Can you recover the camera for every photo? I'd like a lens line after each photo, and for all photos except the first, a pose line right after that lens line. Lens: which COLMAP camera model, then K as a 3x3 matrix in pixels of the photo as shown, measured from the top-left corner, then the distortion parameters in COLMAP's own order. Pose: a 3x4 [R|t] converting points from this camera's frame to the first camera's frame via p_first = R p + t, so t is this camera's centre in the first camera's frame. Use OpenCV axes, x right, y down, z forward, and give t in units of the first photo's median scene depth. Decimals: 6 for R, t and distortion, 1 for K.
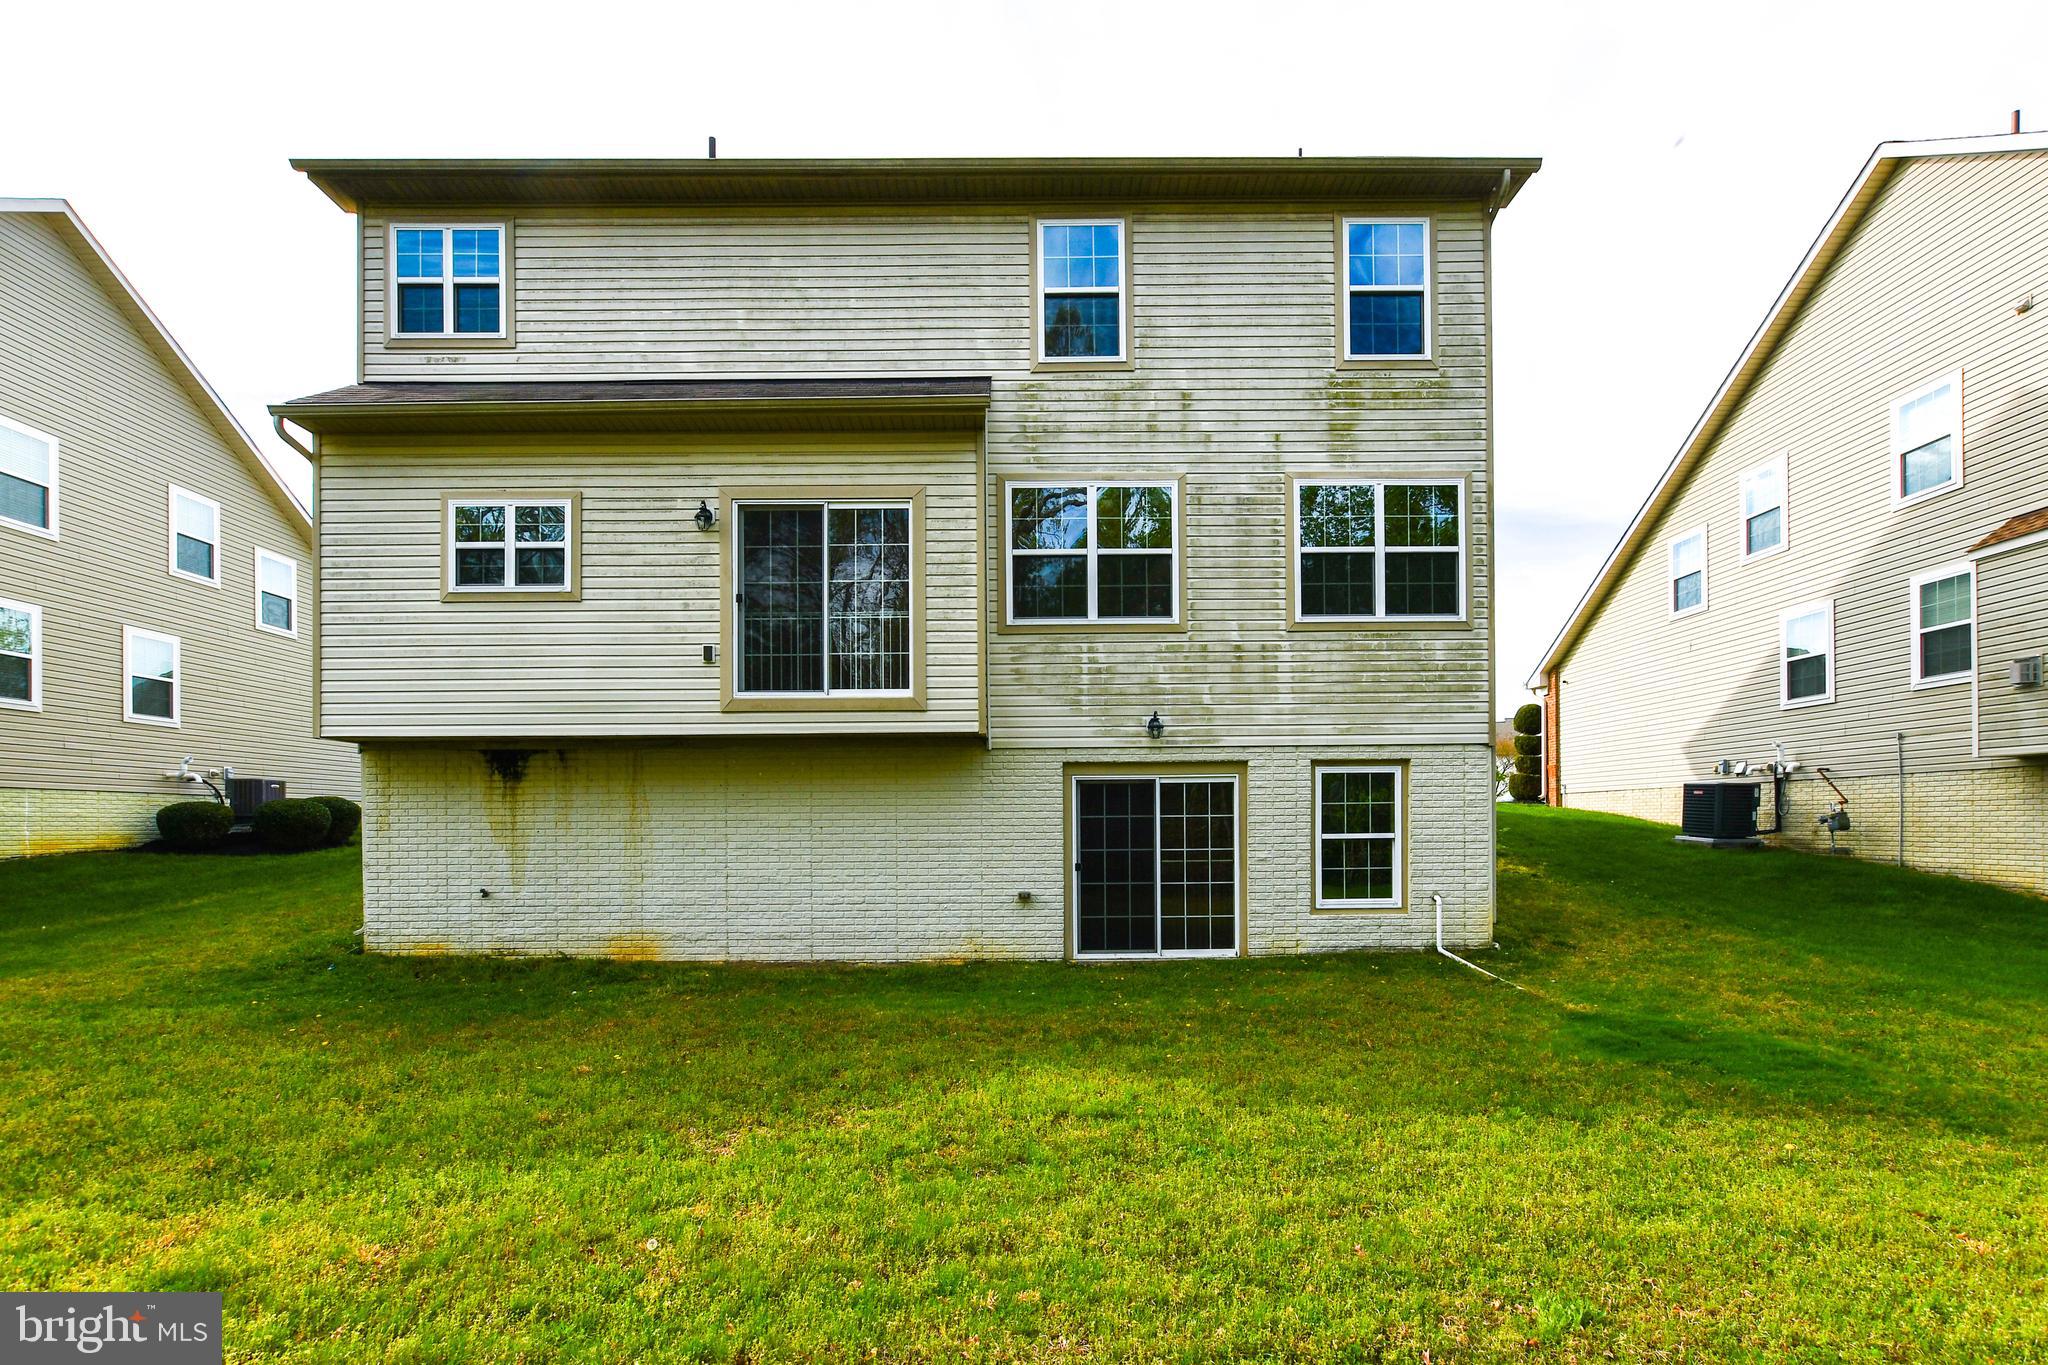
lens RADIAL K [[908.3, 0, 1044.8], [0, 908.3, 805.9], [0, 0, 1]] dist [-0.003060, 0.000592]
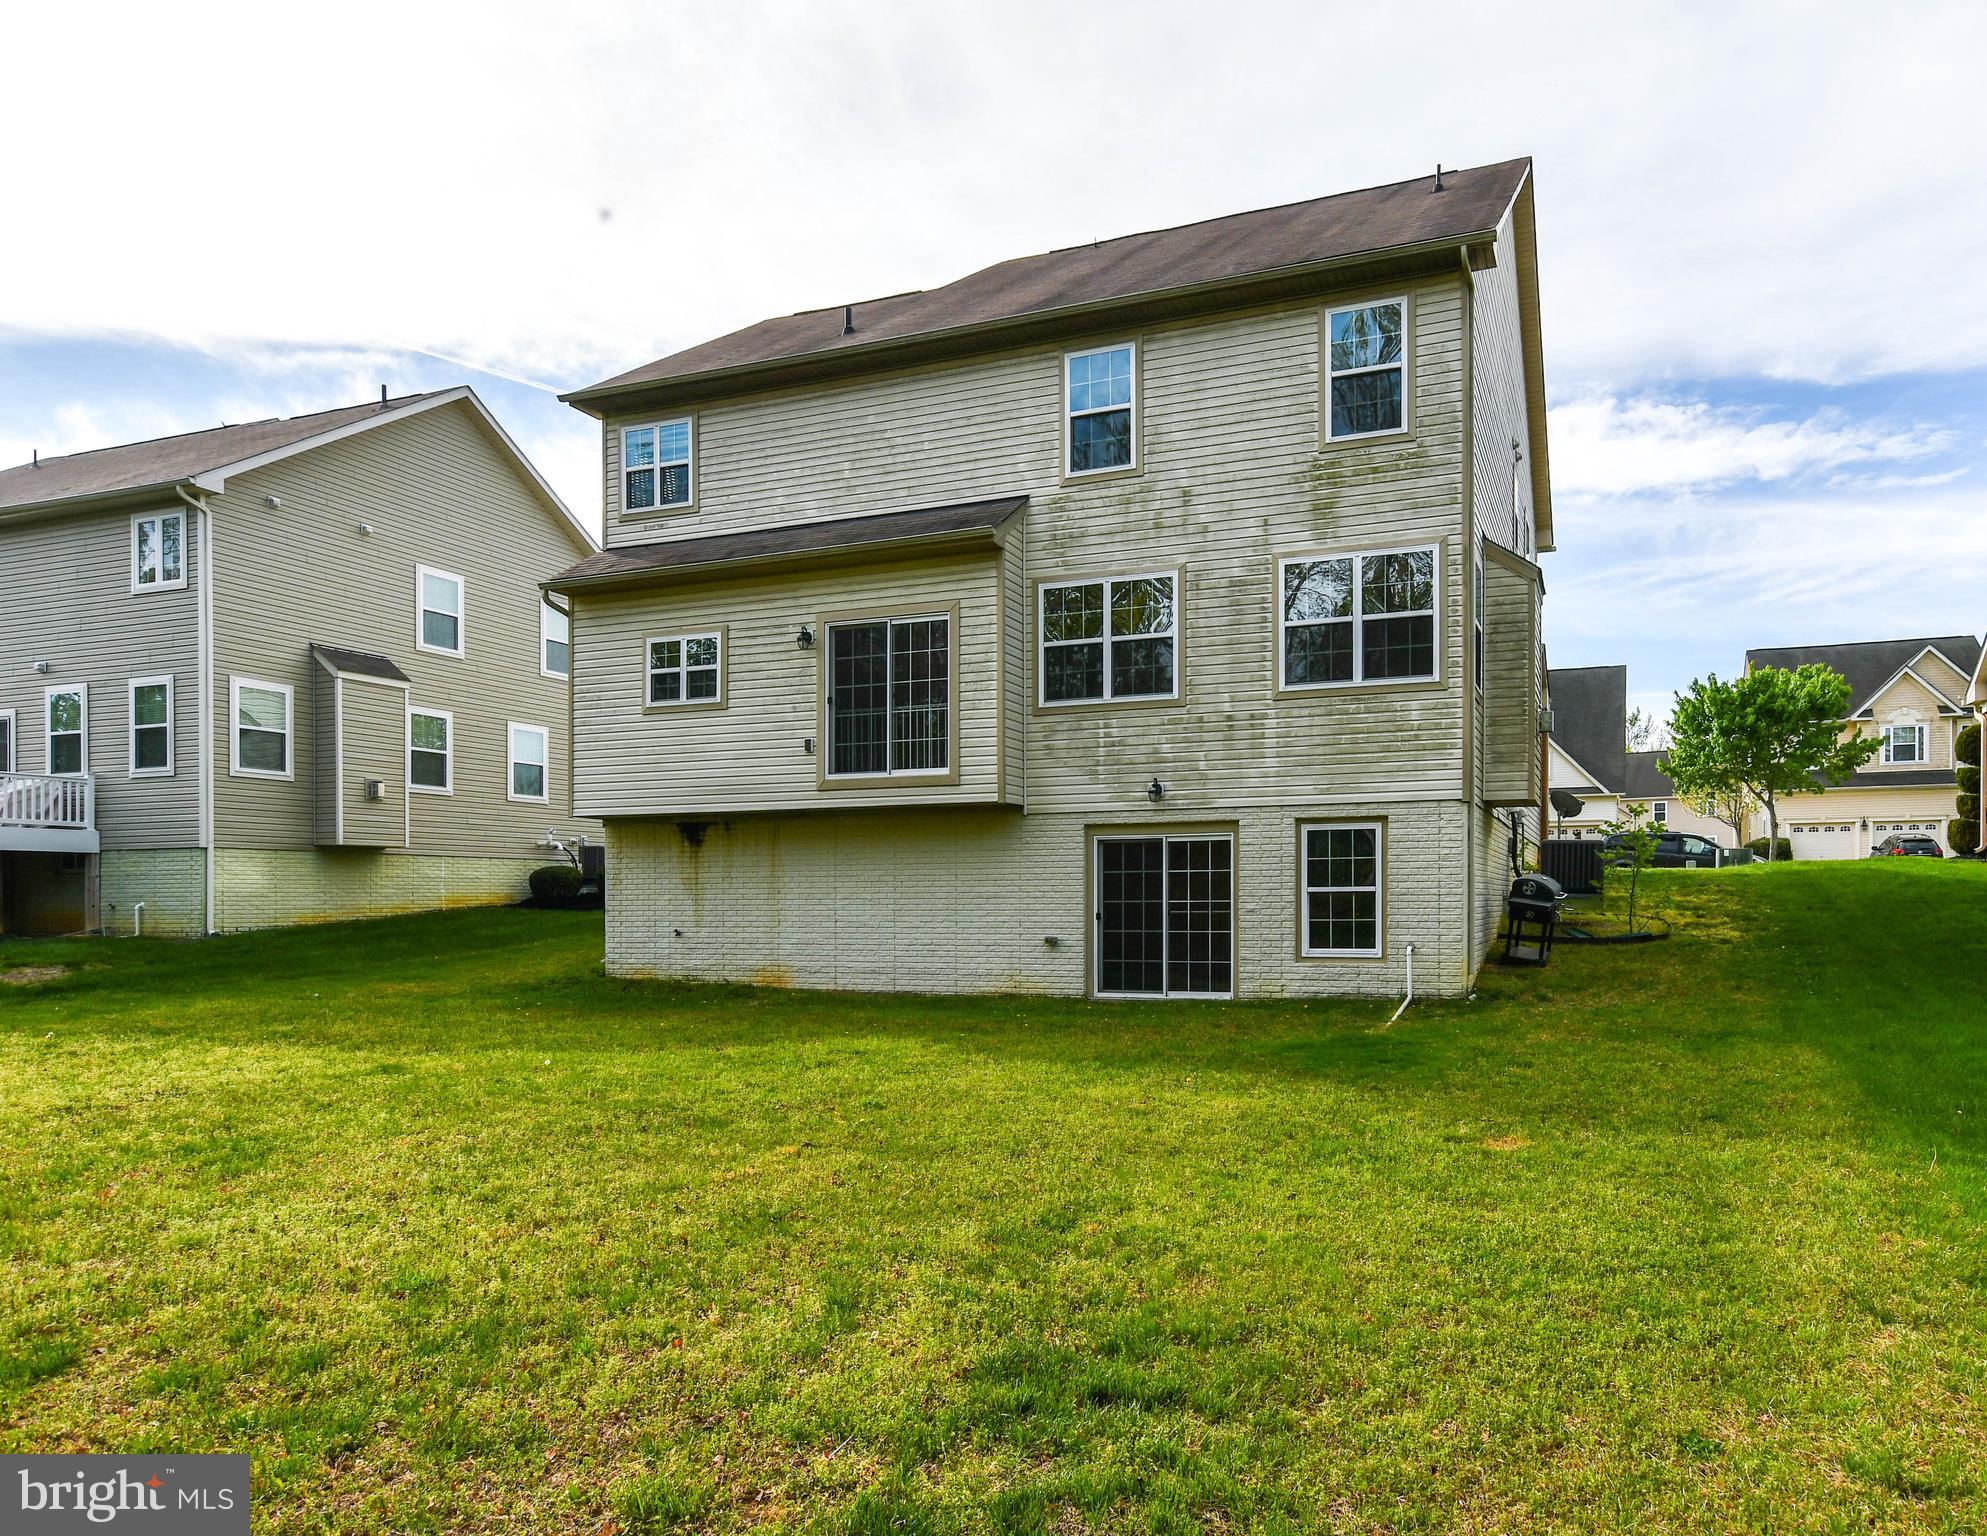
lens RADIAL K [[1242.4, 0, 1186.5], [0, 1242.4, 863.0], [0, 0, 1]] dist [0.006224, 0.001680]
pose [[0.939749, -0.007058, -0.341793, 0.674346], [0.004438, 0.999954, -0.008446, 0.014223], [0.341837, 0.006420, 0.939737, -0.427901]]
